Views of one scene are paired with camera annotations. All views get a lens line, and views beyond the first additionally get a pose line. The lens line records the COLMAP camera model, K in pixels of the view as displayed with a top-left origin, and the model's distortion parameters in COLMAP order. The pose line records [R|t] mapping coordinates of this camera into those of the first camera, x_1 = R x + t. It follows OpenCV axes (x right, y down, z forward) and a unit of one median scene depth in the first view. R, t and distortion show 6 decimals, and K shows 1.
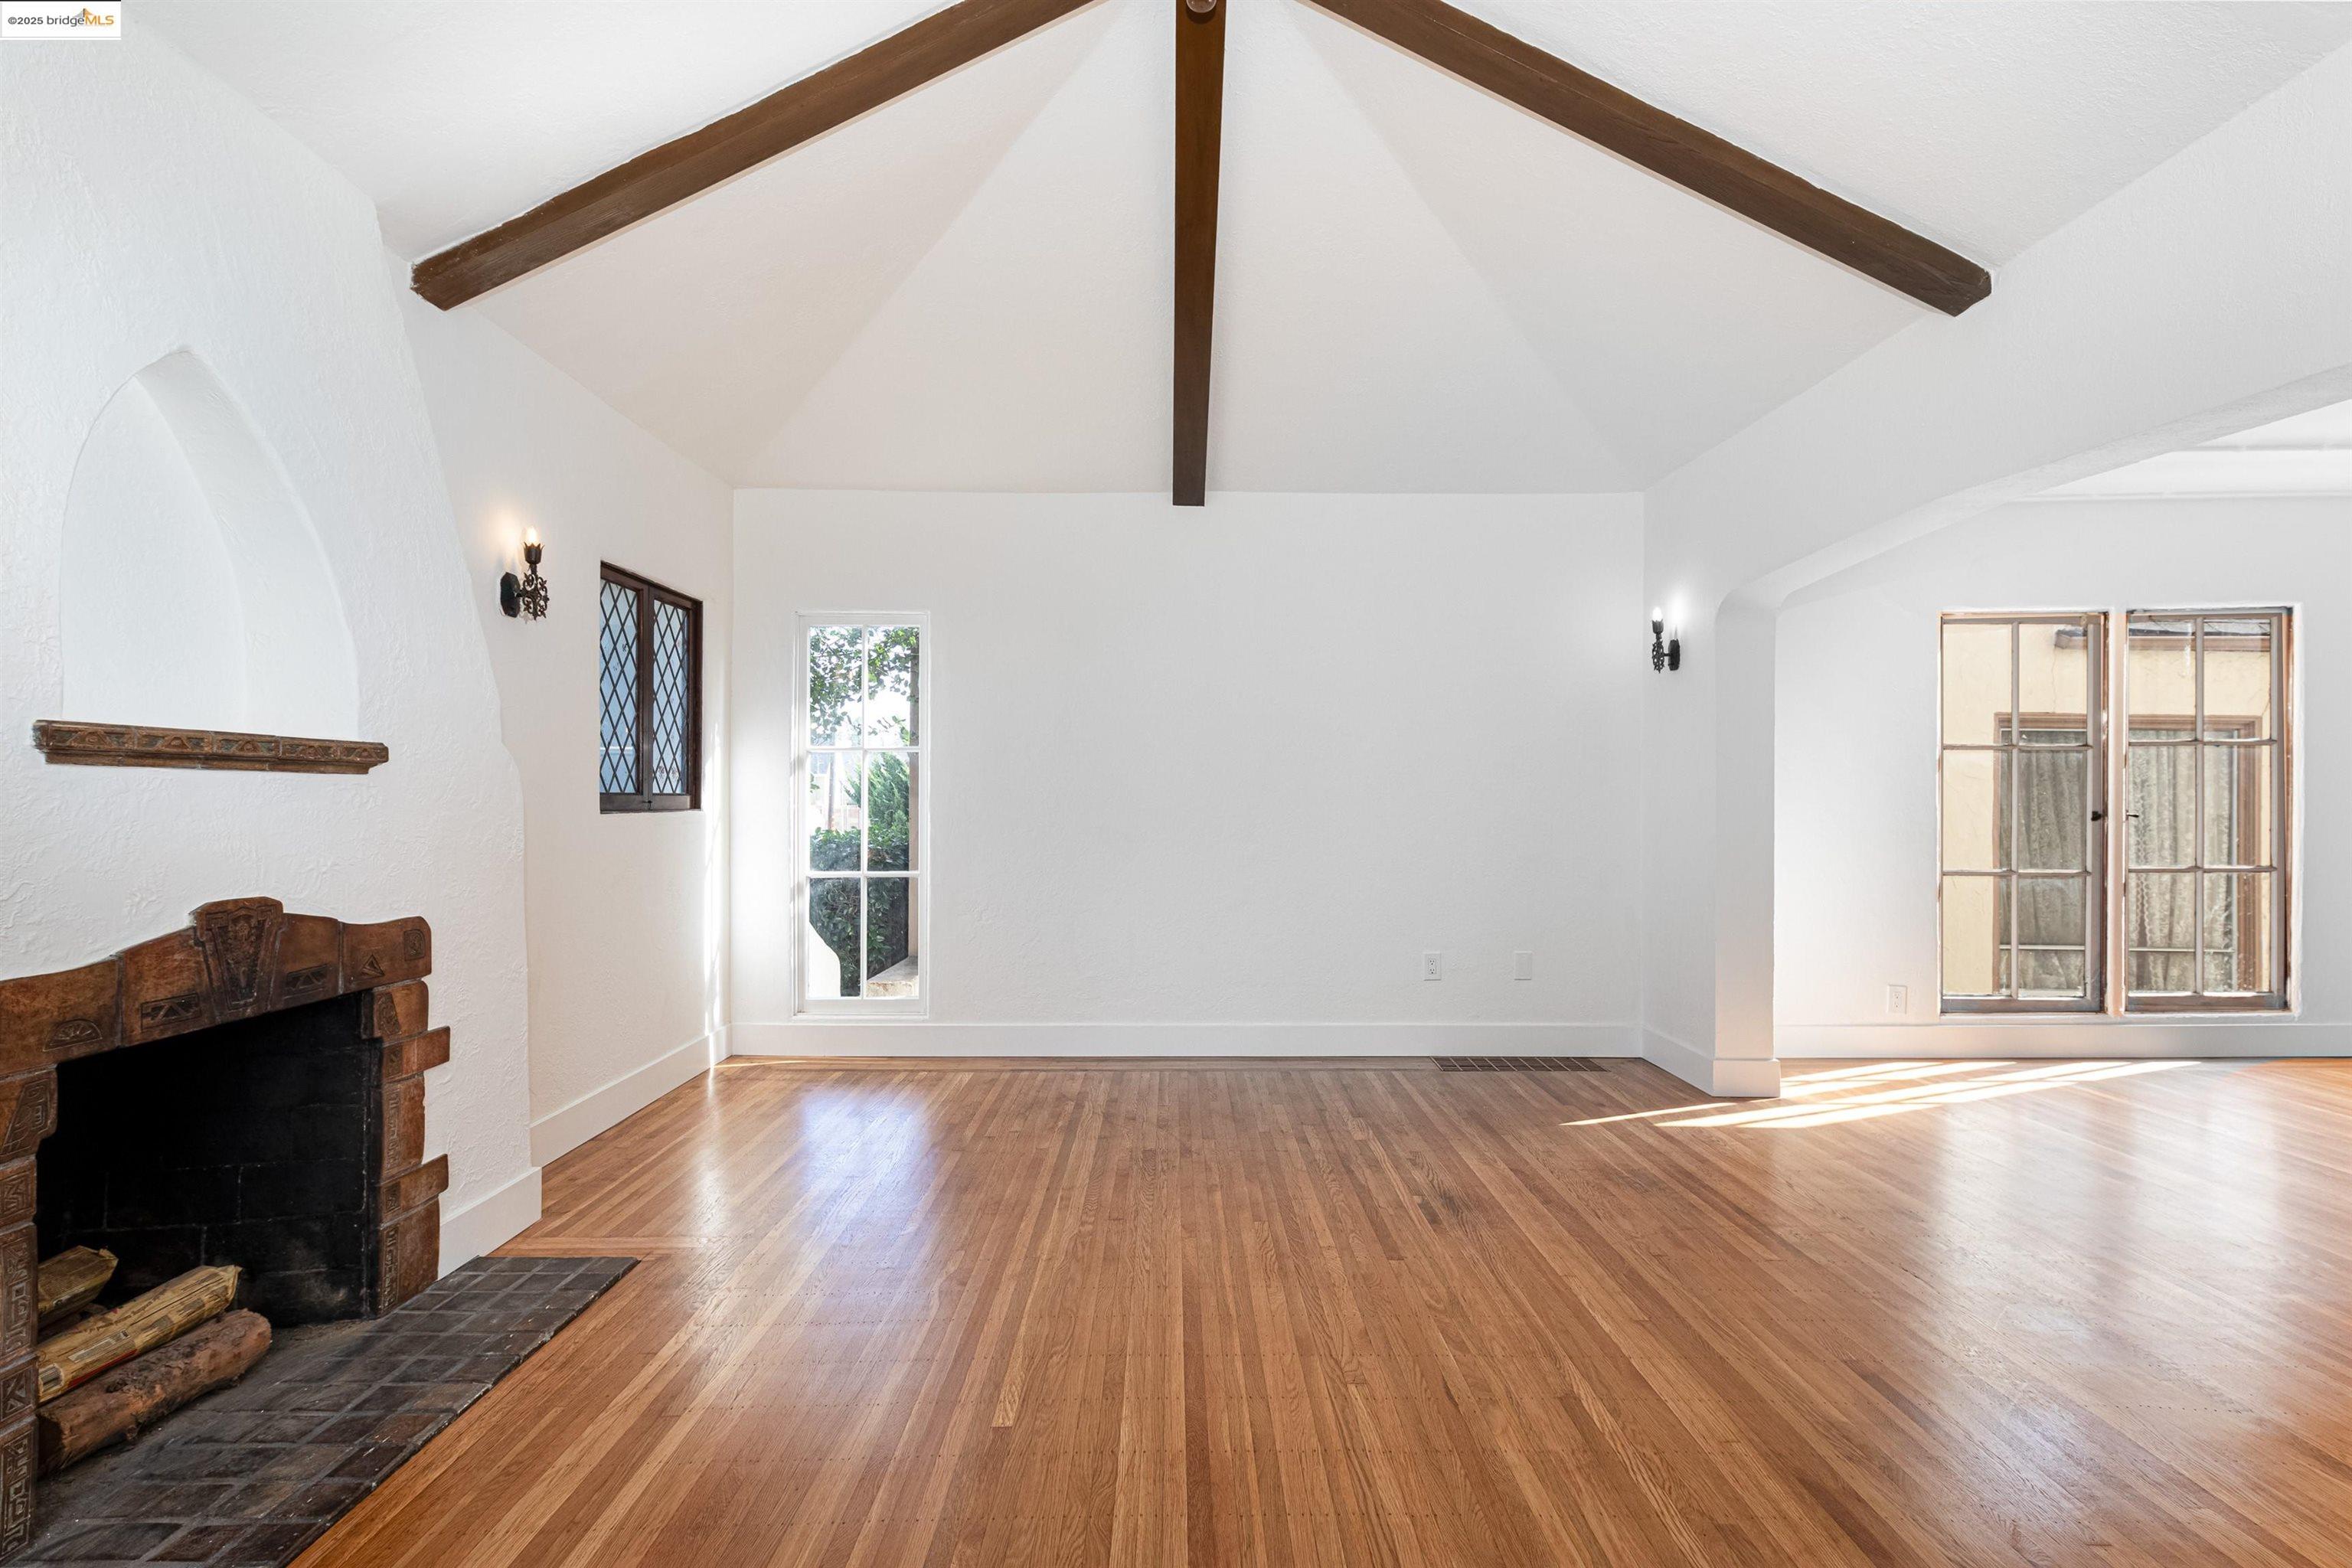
lens RADIAL K [[1166.4, 0, 1175.8], [0, 1166.4, 797.4], [0, 0, 1]] dist [0.013268, -0.000182]
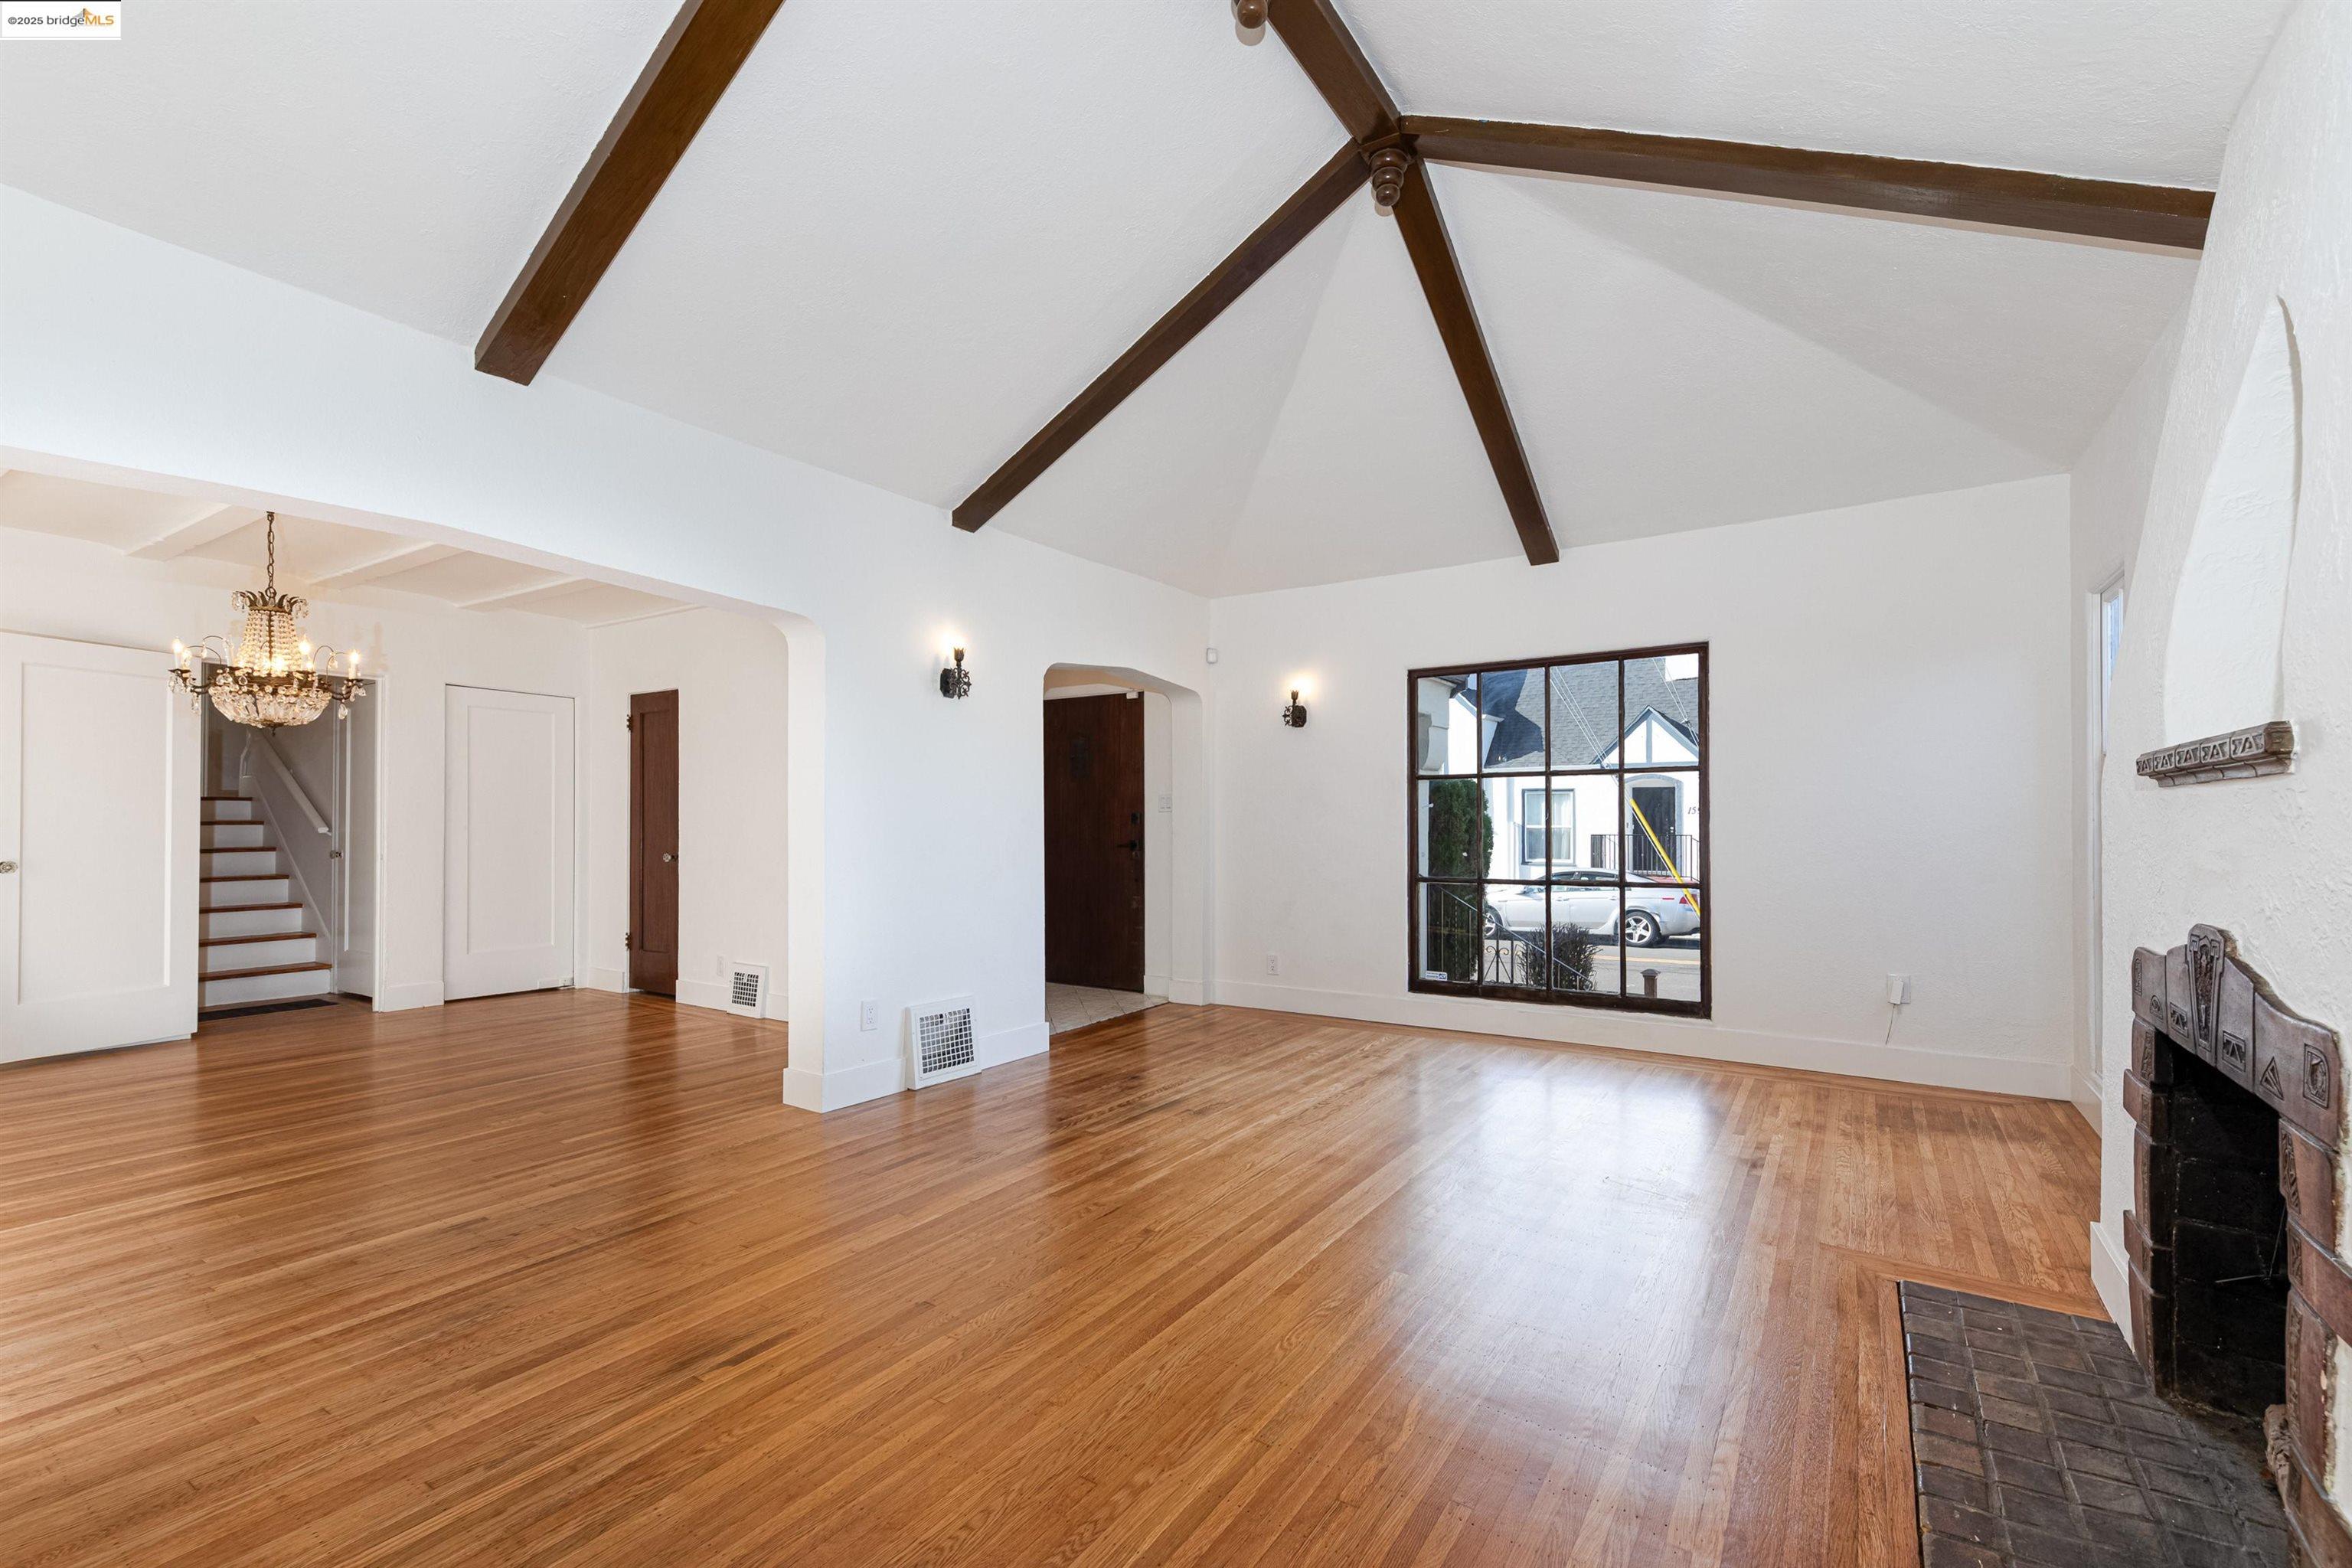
lens RADIAL K [[1003.4, 0, 1188.2], [0, 1003.4, 818.4], [0, 0, 1]] dist [0.002387, 0.000181]
pose [[-0.835055, 0.002036, 0.550163, -0.254385], [-0.001007, 0.999986, -0.005230, 0.004006], [-0.550166, -0.004921, -0.835041, 0.918958]]
